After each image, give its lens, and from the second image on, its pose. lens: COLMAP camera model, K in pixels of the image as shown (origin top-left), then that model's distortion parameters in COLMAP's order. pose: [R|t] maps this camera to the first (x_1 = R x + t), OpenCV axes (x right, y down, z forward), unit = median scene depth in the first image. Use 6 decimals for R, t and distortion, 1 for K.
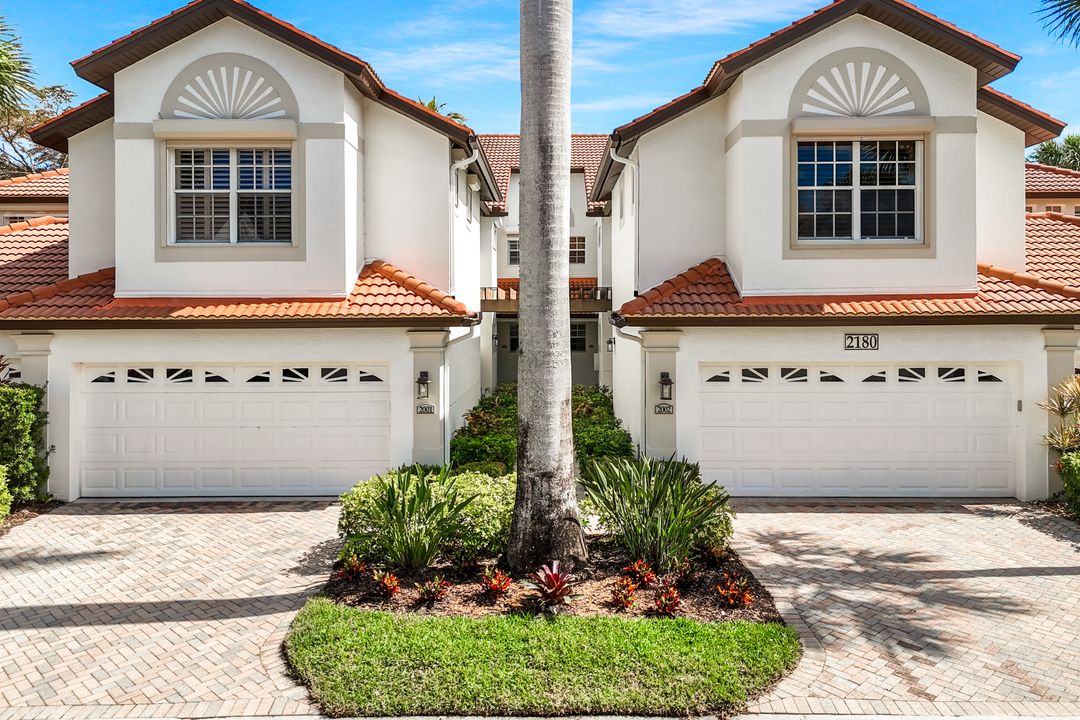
lens RADIAL K [[800.0, 0, 515.5], [0, 800.0, 345.0], [0, 0, 1]] dist [0.054633, -0.036796]
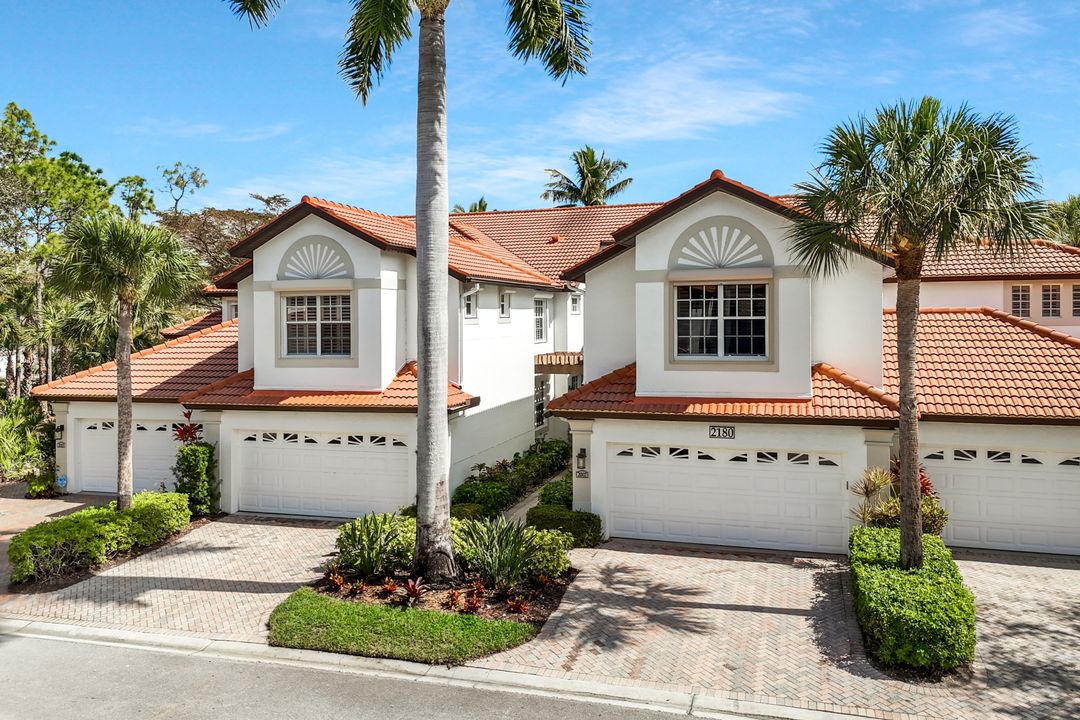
lens RADIAL K [[800.0, 0, 530.0], [0, 800.0, 359.1], [0, 0, 1]] dist [0.054633, -0.036796]
pose [[0.957203, 0.004446, -0.289384, 0.509517], [0.003007, 0.999675, 0.025303, -0.162184], [0.289403, -0.025090, 0.956879, -0.386454]]
